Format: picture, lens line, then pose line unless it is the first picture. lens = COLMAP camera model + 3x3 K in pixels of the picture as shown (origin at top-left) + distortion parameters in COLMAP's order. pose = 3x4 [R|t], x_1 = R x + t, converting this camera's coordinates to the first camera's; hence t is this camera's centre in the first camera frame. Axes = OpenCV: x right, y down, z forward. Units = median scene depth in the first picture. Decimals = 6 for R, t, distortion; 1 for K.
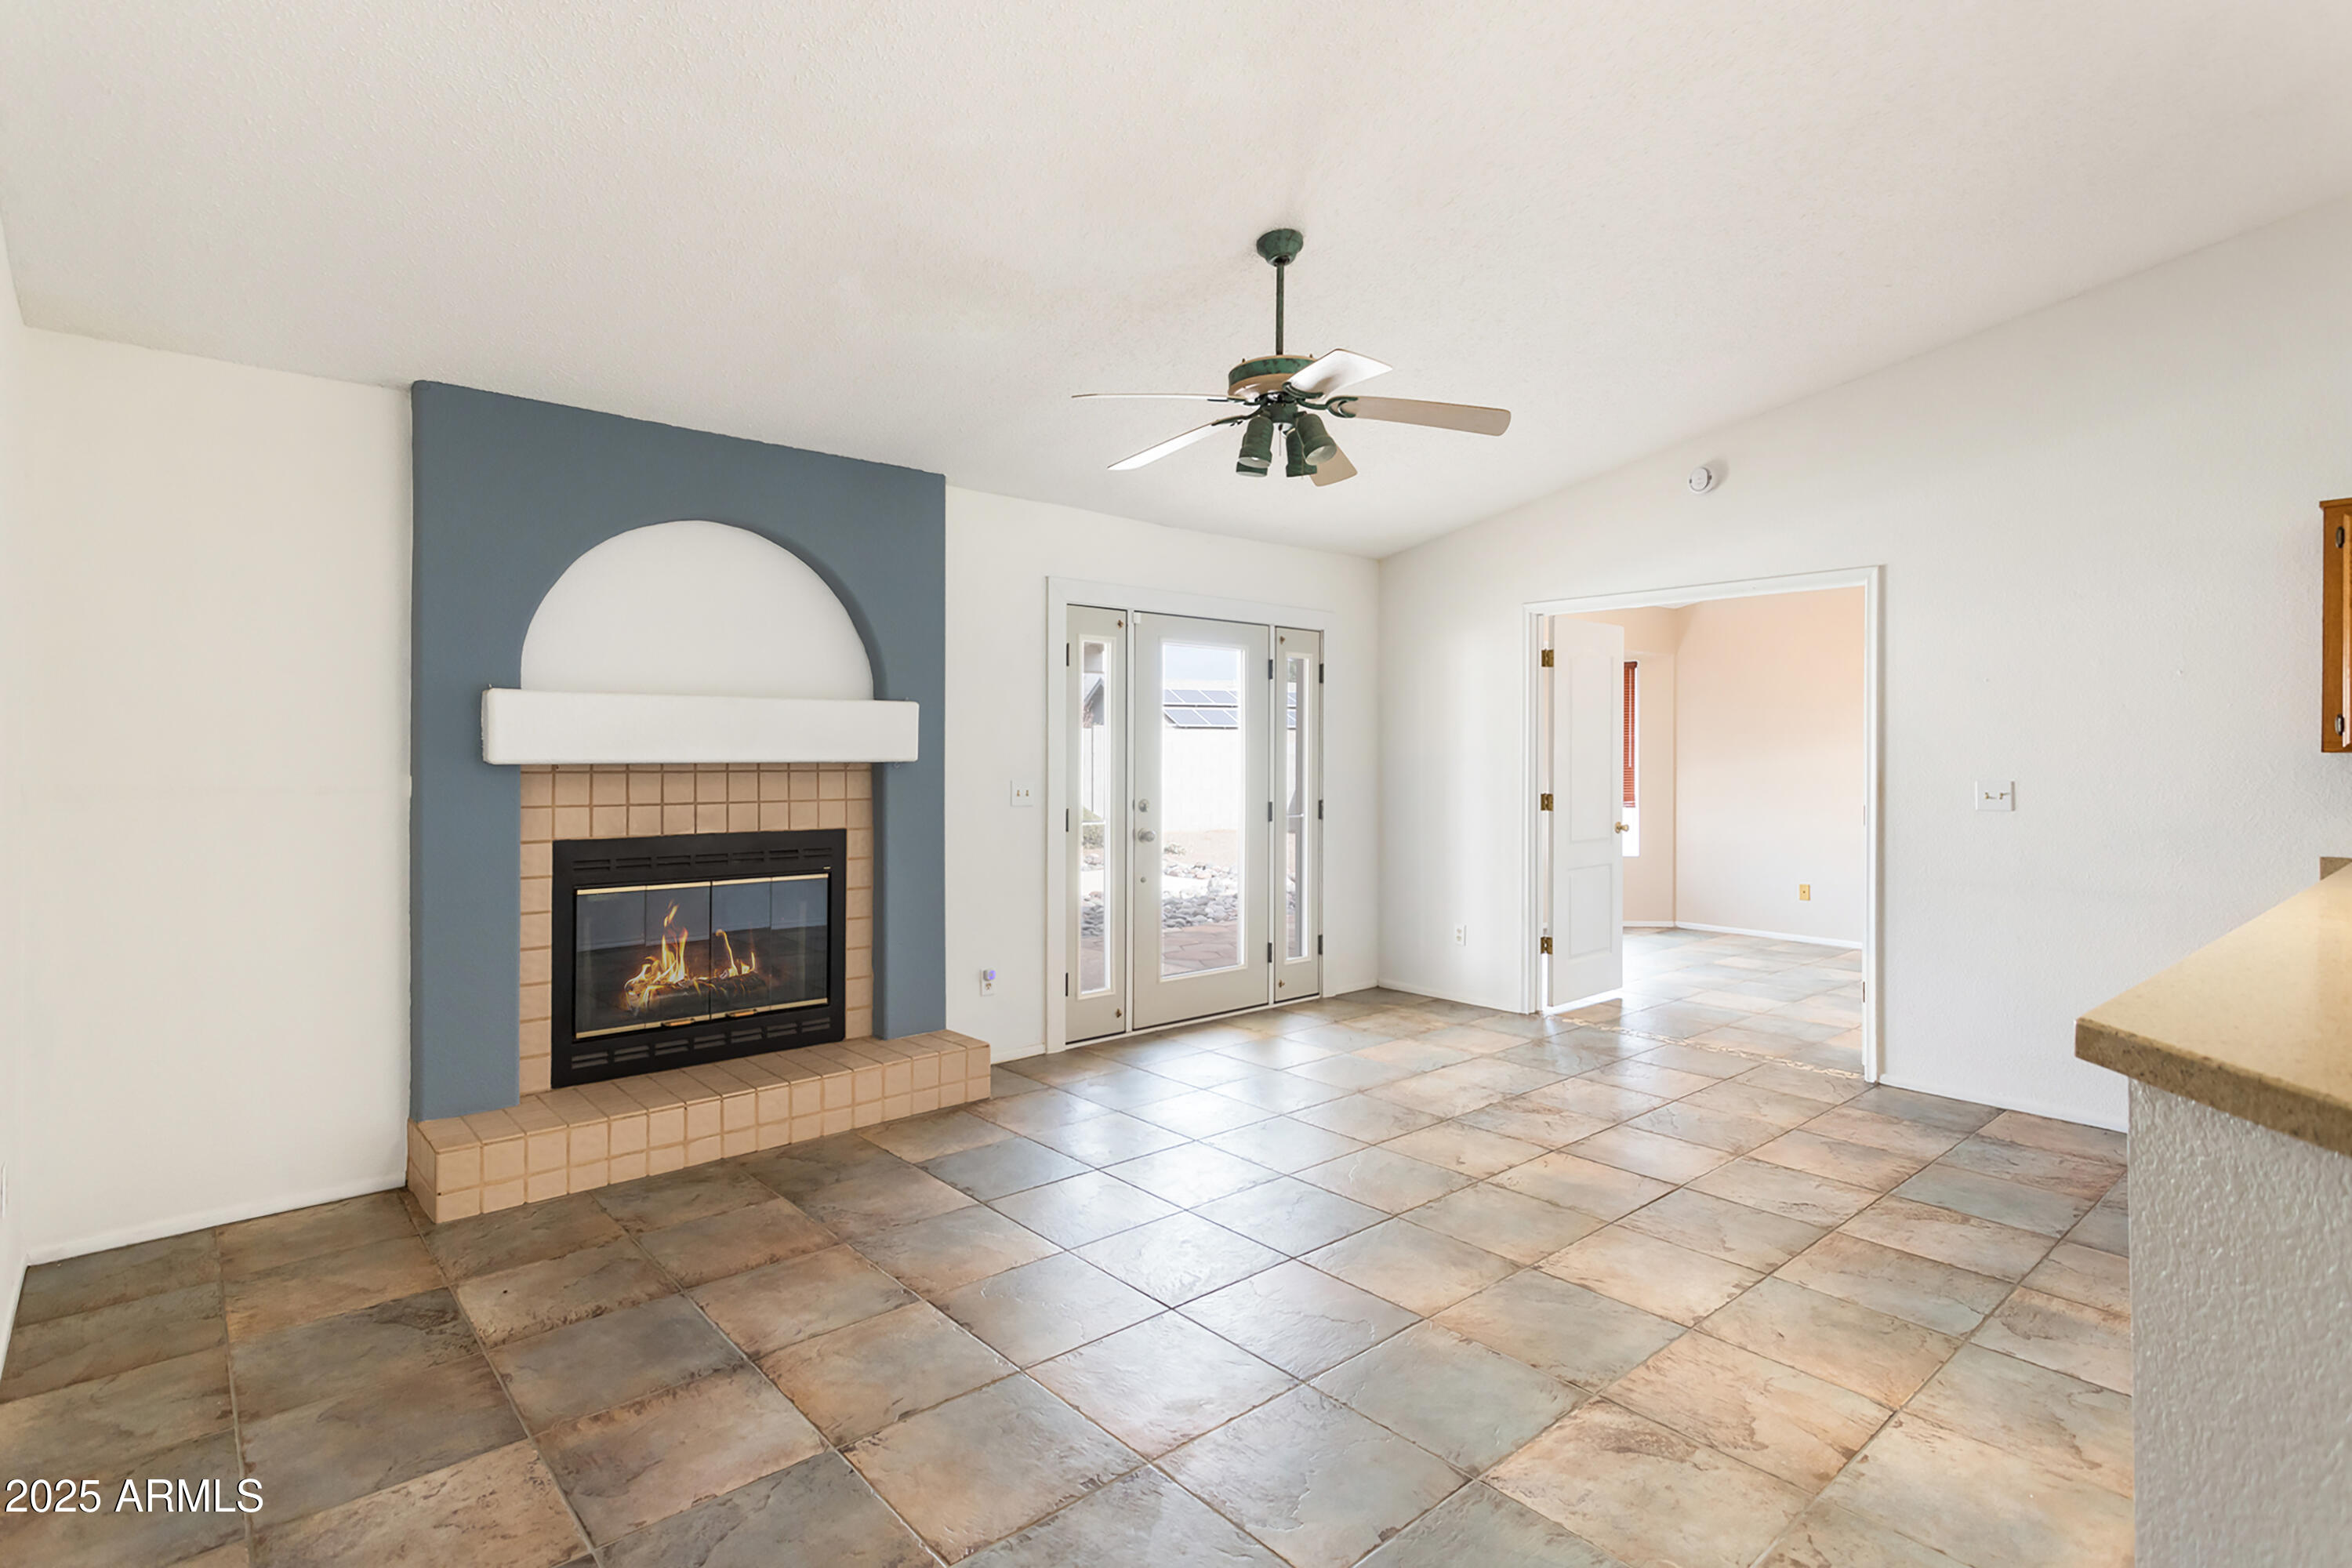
lens RADIAL K [[1164.8, 0, 1167.3], [0, 1164.8, 766.2], [0, 0, 1]] dist [0.004824, 0.000555]
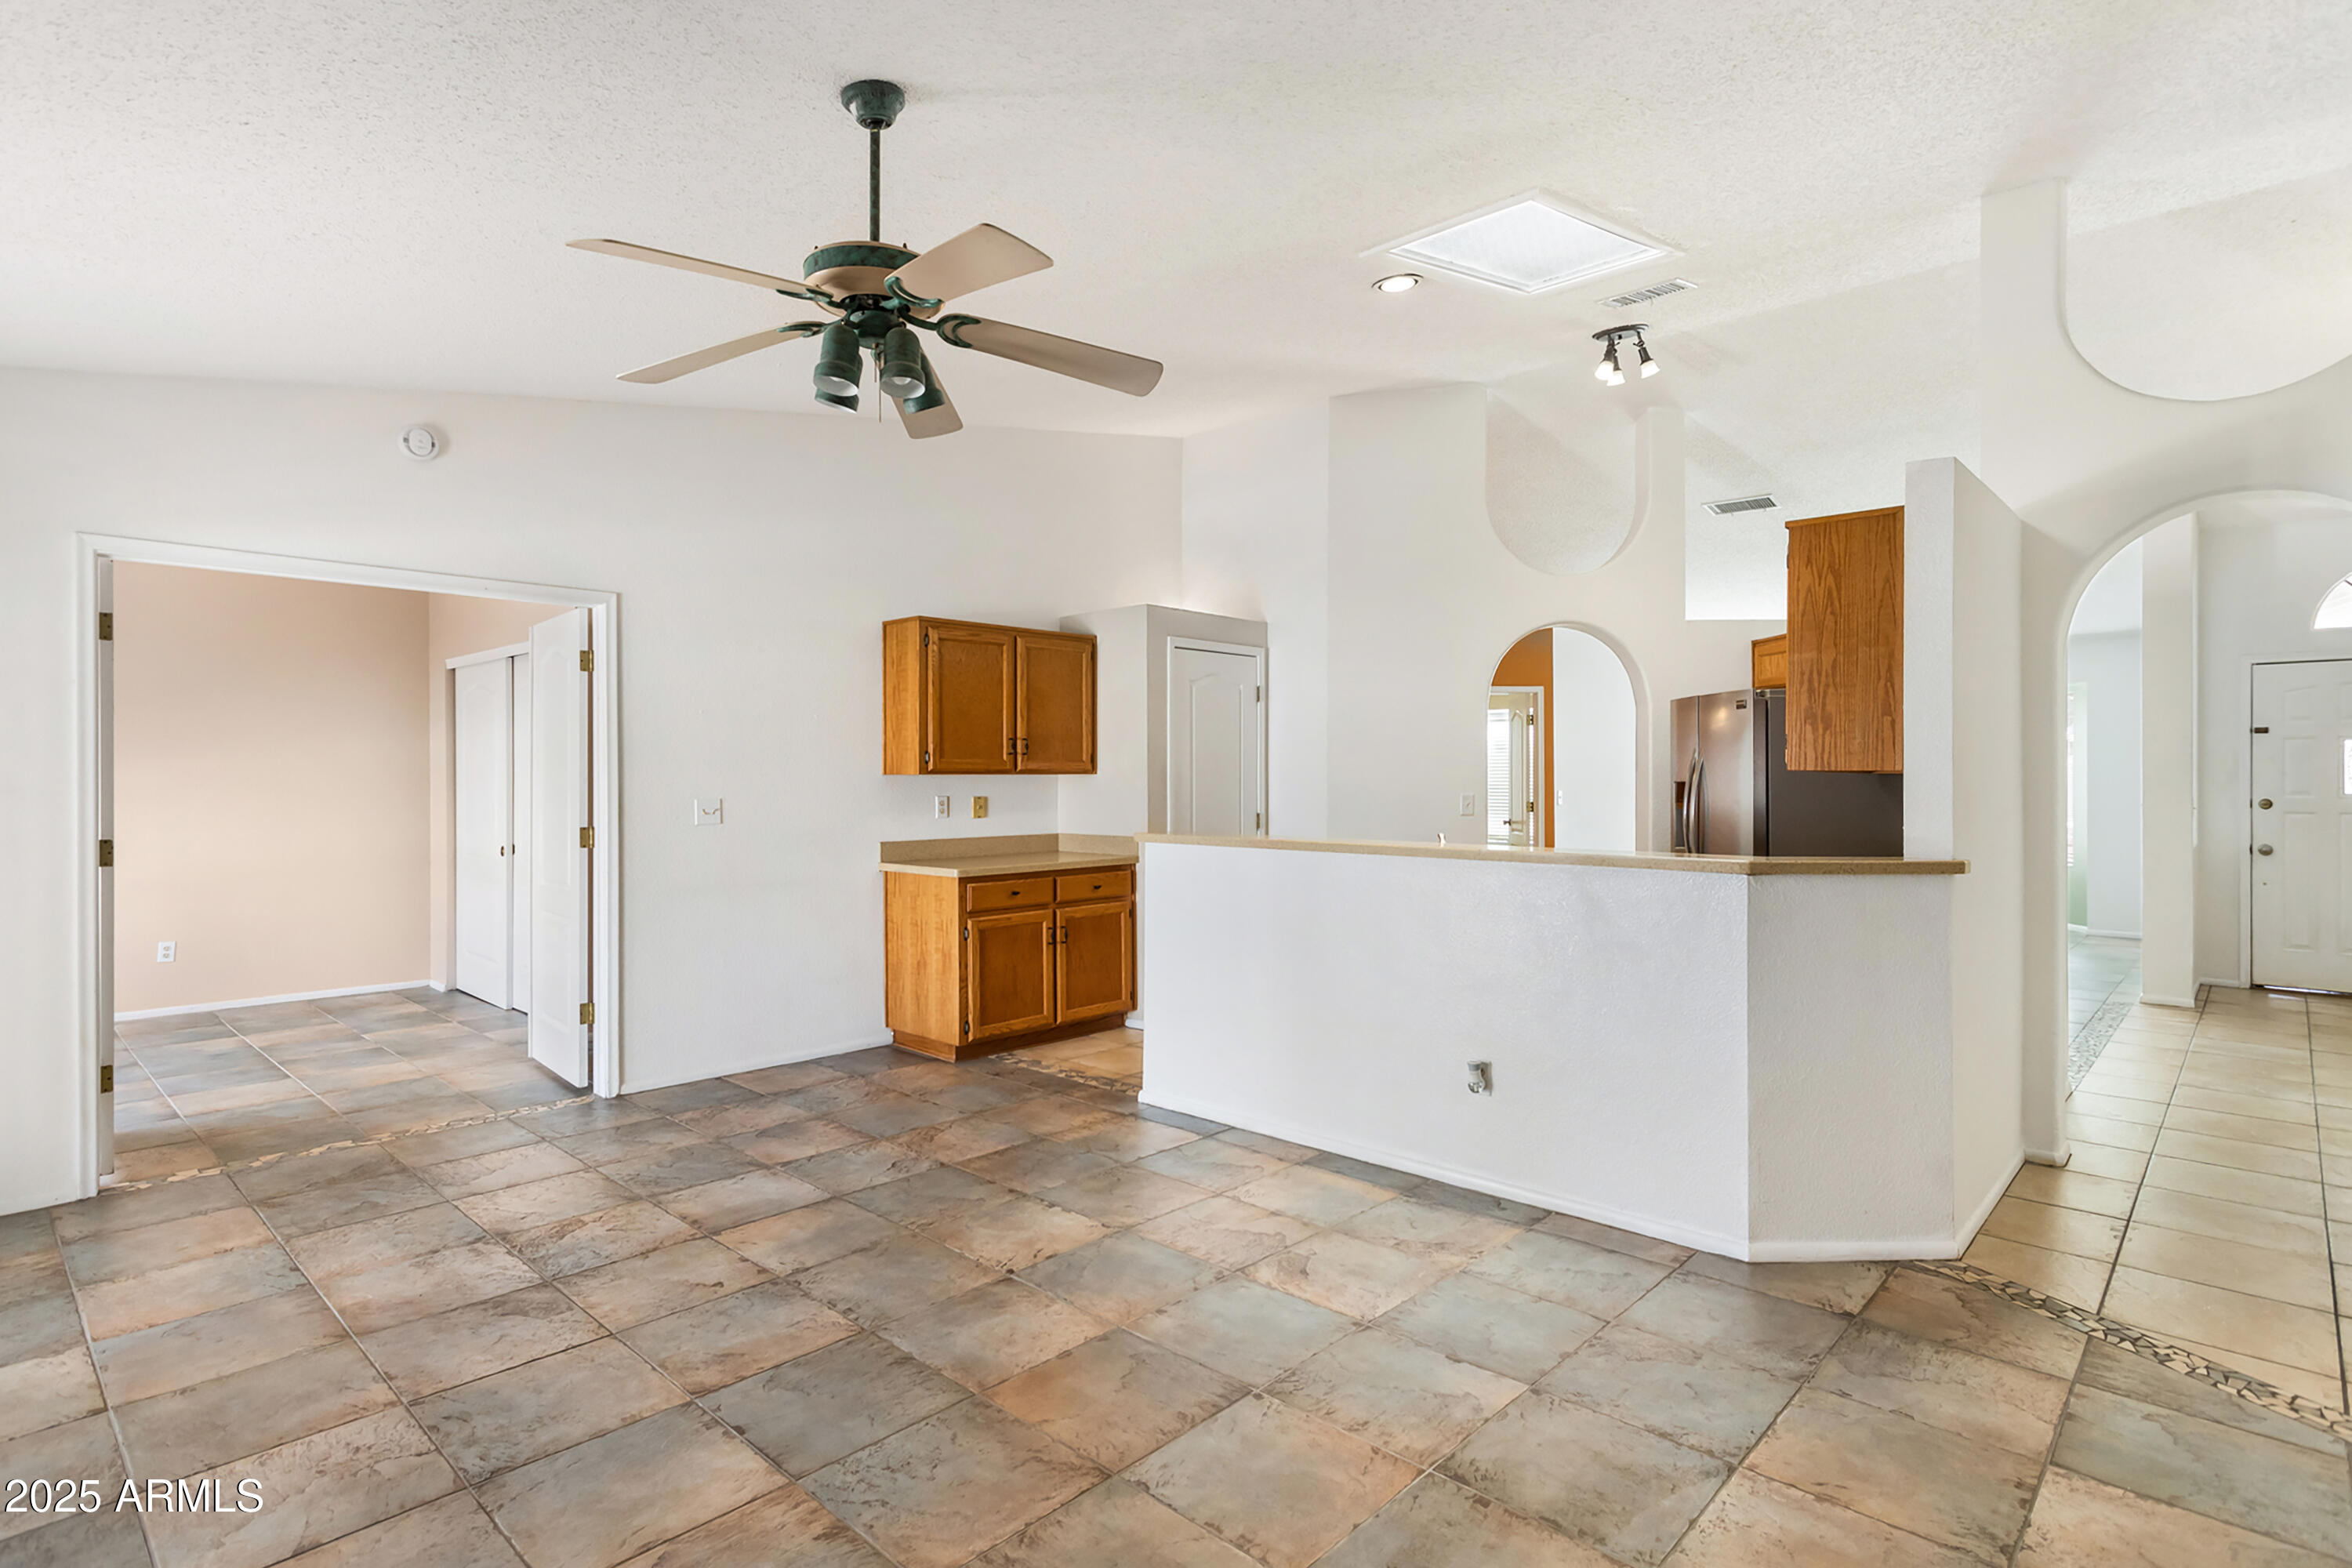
lens RADIAL K [[1164.8, 0, 1183.2], [0, 1164.8, 790.5], [0, 0, 1]] dist [0.004824, 0.000555]
pose [[-0.105842, -0.013563, 0.994290, -0.565368], [0.011935, 0.999818, 0.014909, -0.008496], [-0.994311, 0.013445, -0.105661, 0.744745]]
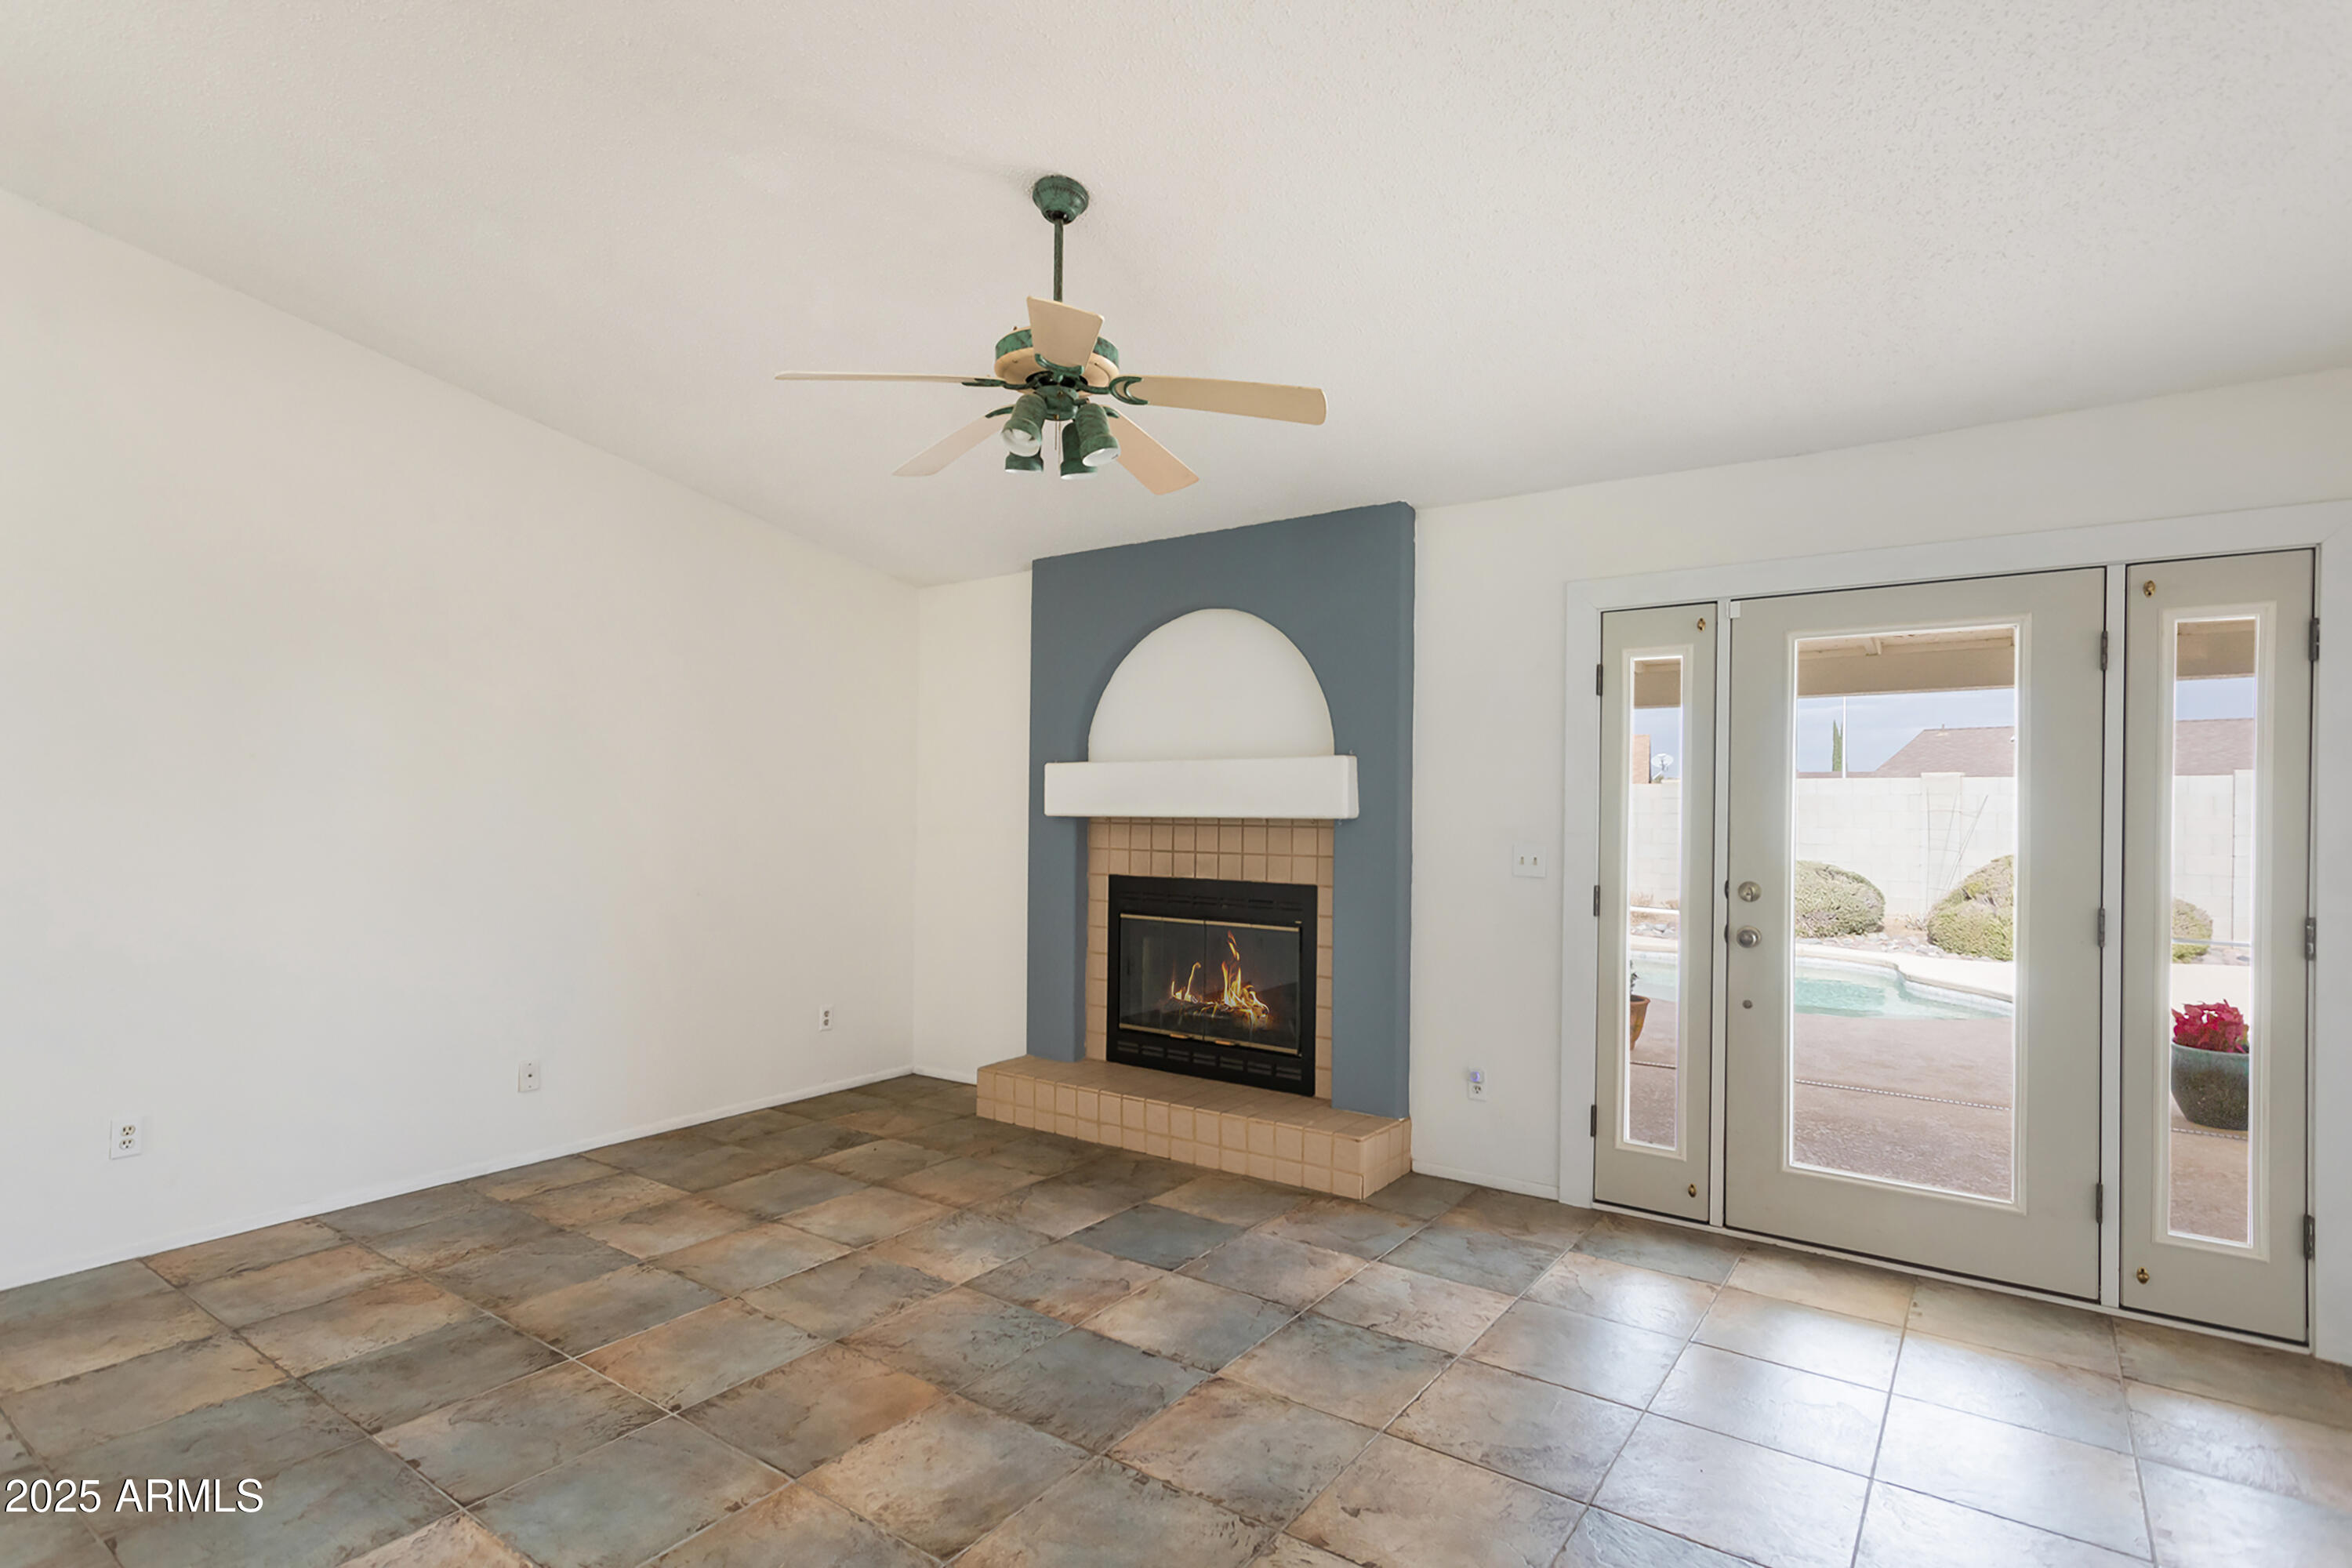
lens RADIAL K [[1164.8, 0, 1166.6], [0, 1164.8, 795.3], [0, 0, 1]] dist [0.004824, 0.000555]
pose [[0.226934, -0.013653, -0.973814, 0.784950], [-0.017526, 0.999683, -0.018100, -0.004027], [0.973752, 0.021175, 0.226623, 0.753807]]
